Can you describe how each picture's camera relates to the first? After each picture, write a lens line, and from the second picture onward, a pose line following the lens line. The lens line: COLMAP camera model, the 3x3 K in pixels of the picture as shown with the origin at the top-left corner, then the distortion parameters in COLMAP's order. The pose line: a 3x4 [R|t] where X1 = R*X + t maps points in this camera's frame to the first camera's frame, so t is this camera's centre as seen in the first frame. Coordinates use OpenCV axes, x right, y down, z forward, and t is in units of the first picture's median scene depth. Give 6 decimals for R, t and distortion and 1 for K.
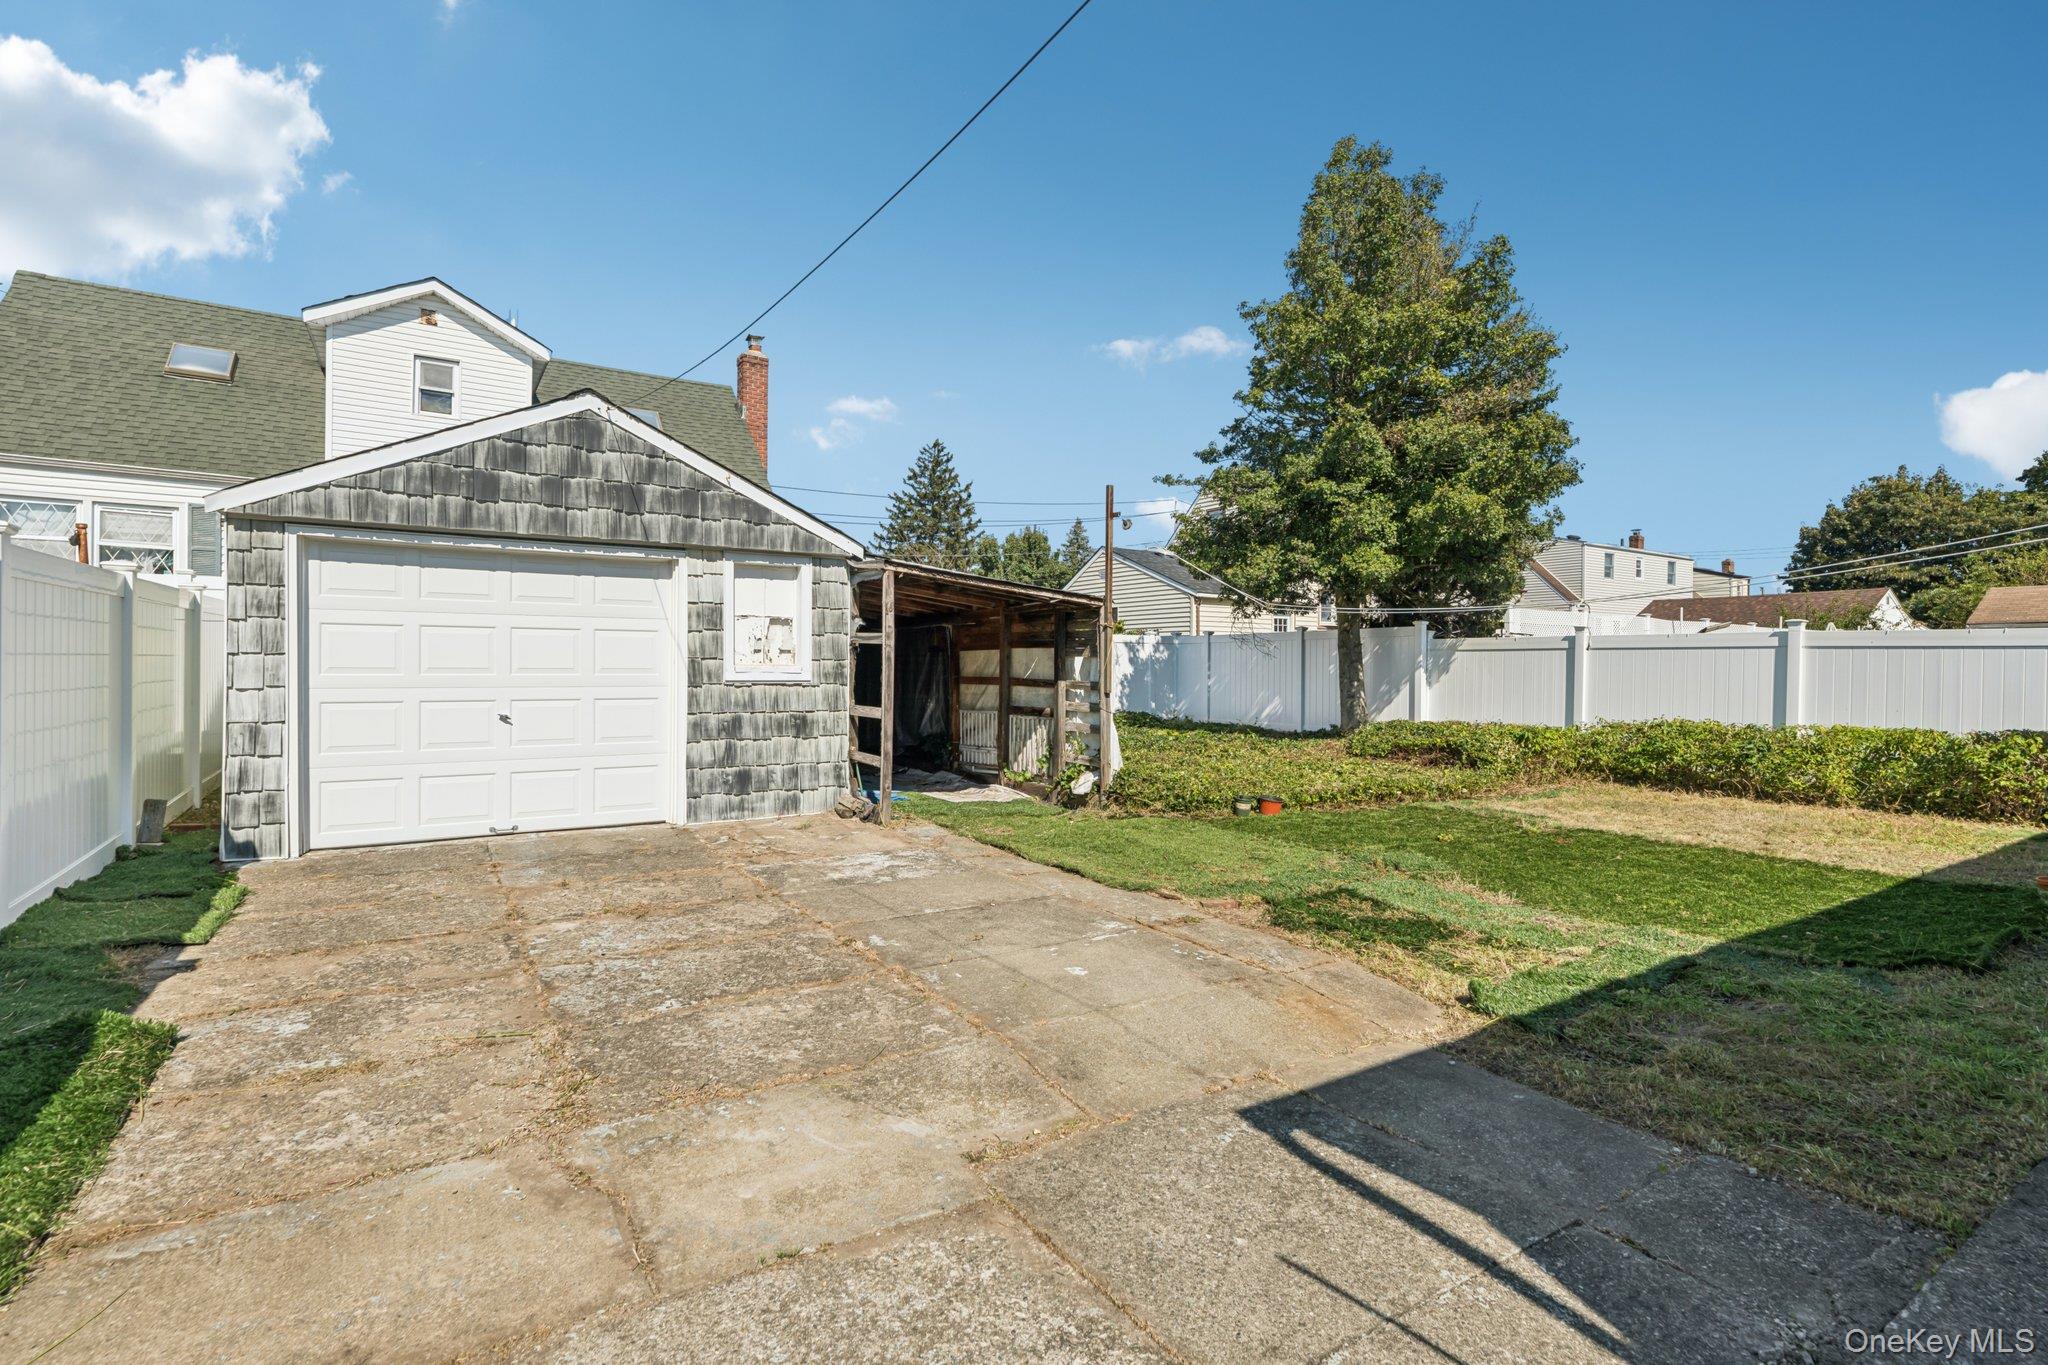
lens RADIAL K [[952.1, 0, 1022.9], [0, 952.1, 659.4], [0, 0, 1]] dist [-0.000269, 0.000104]
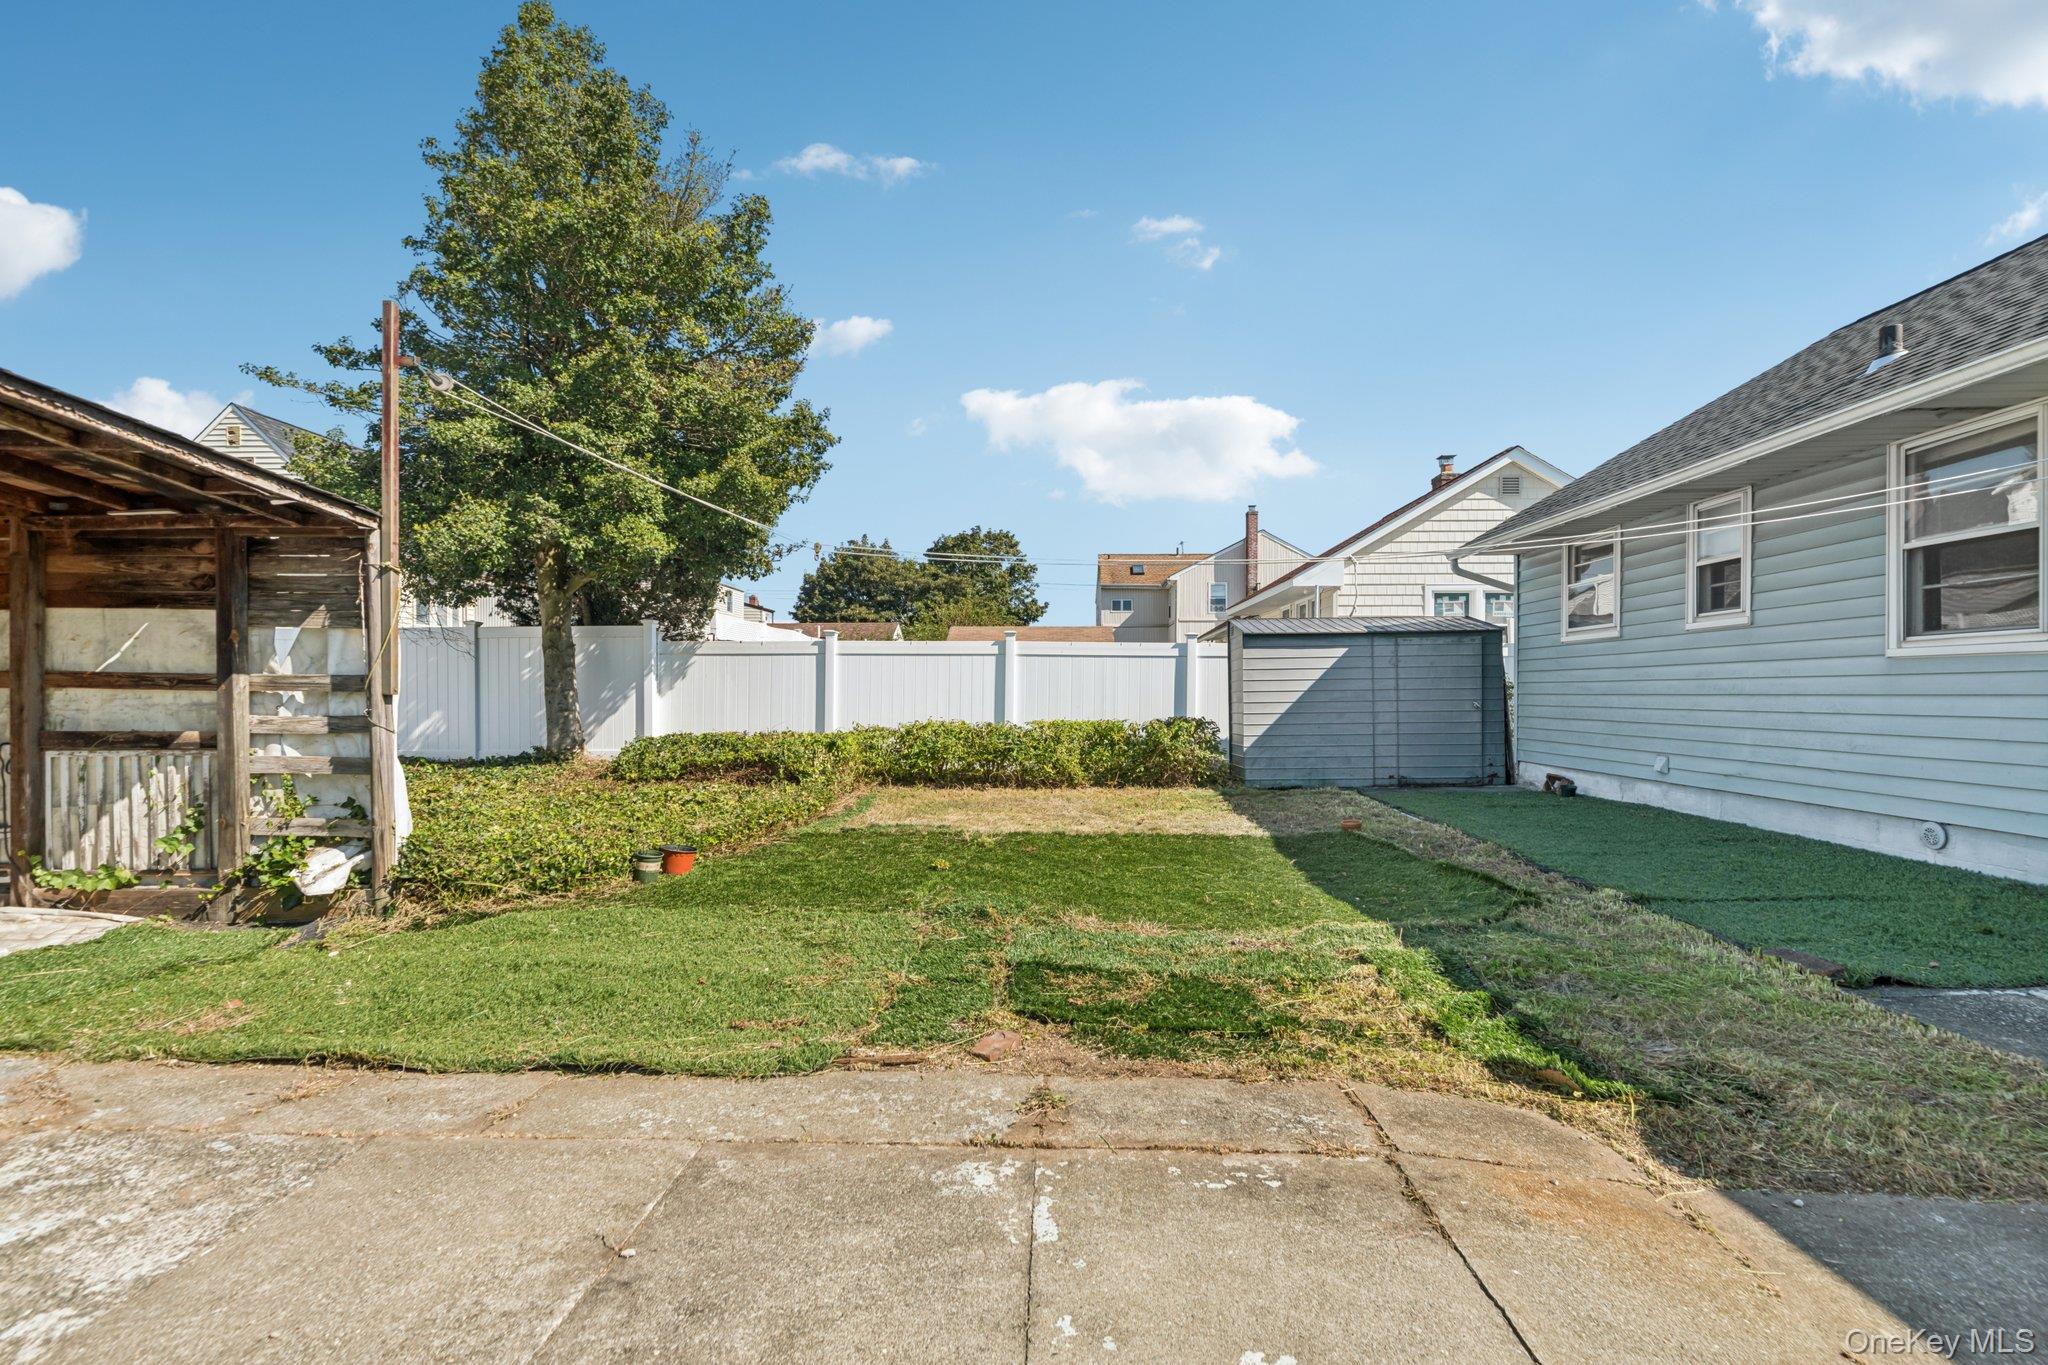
lens RADIAL K [[930.1, 0, 1027.8], [0, 930.1, 704.0], [0, 0, 1]] dist [-0.001446, -0.000189]
pose [[0.563963, -0.015059, 0.825663, -0.121939], [-0.004075, 0.999771, 0.021017, 0.024641], [-0.825790, -0.015217, 0.563772, 0.364639]]
